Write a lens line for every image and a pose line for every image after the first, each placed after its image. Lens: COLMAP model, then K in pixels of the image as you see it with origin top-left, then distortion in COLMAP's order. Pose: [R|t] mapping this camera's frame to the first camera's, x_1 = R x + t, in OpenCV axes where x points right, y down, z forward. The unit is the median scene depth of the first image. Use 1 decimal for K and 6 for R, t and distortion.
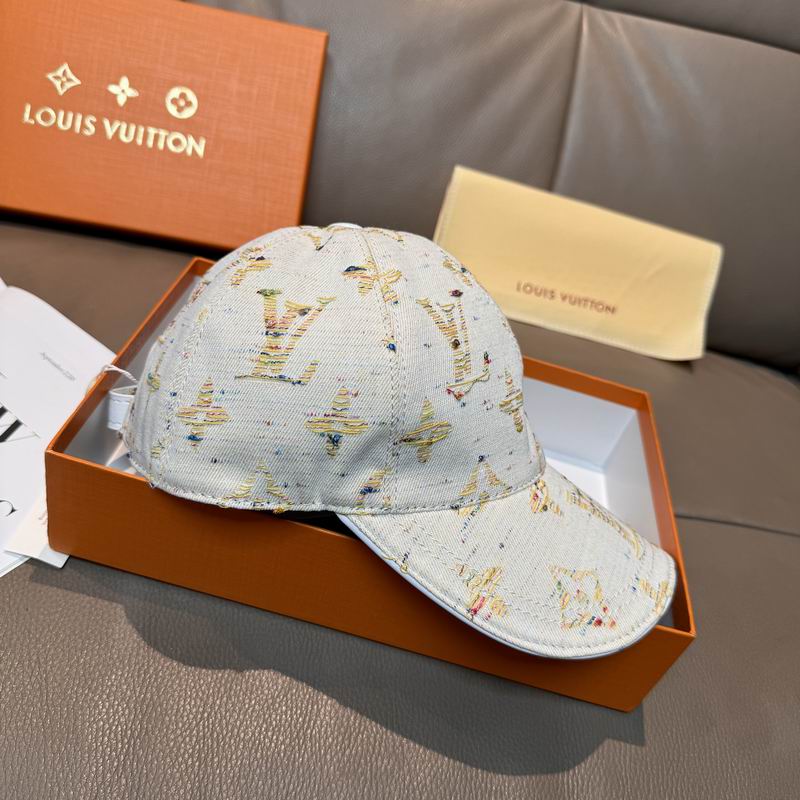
lens RADIAL K [[773.6, 0, 399.6], [0, 773.6, 400.8], [0, 0, 1]] dist [-0.012450, -0.039042]
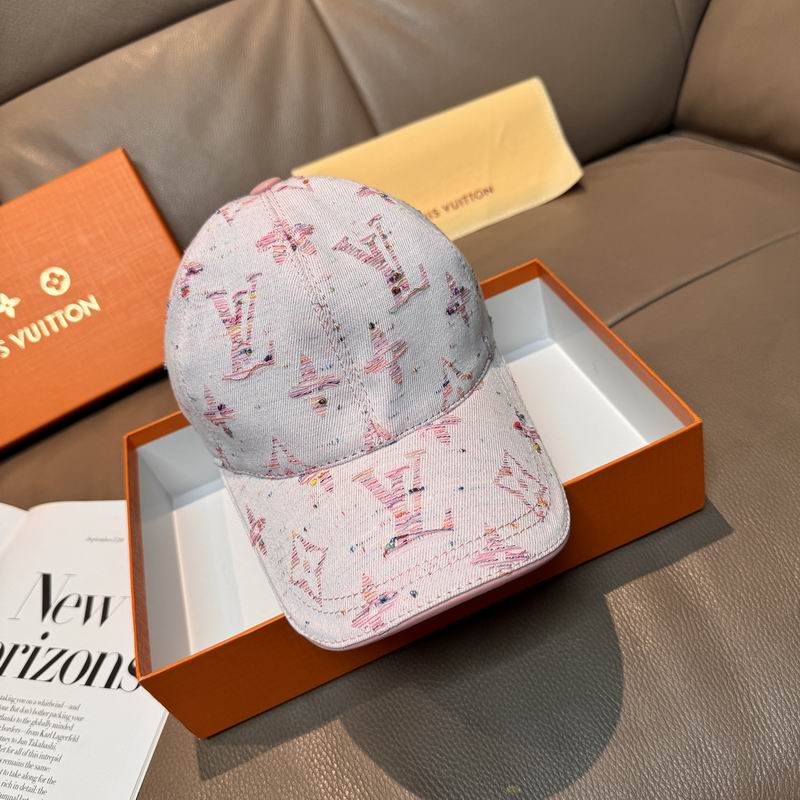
lens RADIAL K [[773.6, 0, 399.6], [0, 773.6, 400.8], [0, 0, 1]] dist [-0.012450, -0.039042]
pose [[0.798425, -0.600251, -0.047064, 0.057482], [0.601349, 0.798884, 0.012778, 0.029043], [0.029928, -0.038504, 0.998810, -0.085741]]
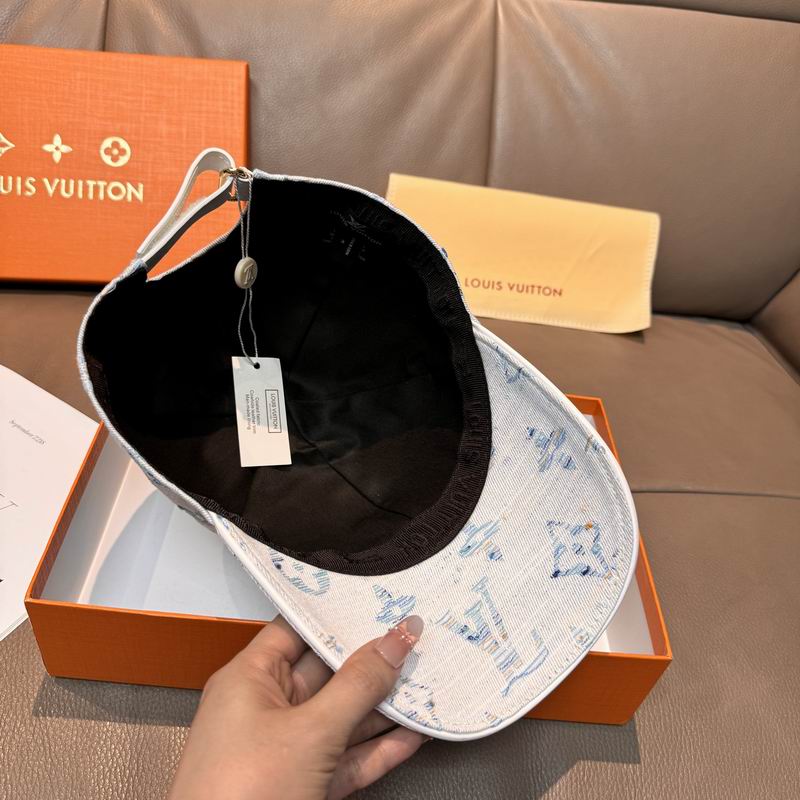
lens RADIAL K [[772.1, 0, 399.7], [0, 772.1, 406.4], [0, 0, 1]] dist [-0.012805, -0.030400]
pose [[0.991495, -0.129681, -0.011018, 0.061737], [0.130058, 0.990404, 0.046752, -0.047836], [0.004849, -0.047787, 0.998846, -0.041446]]
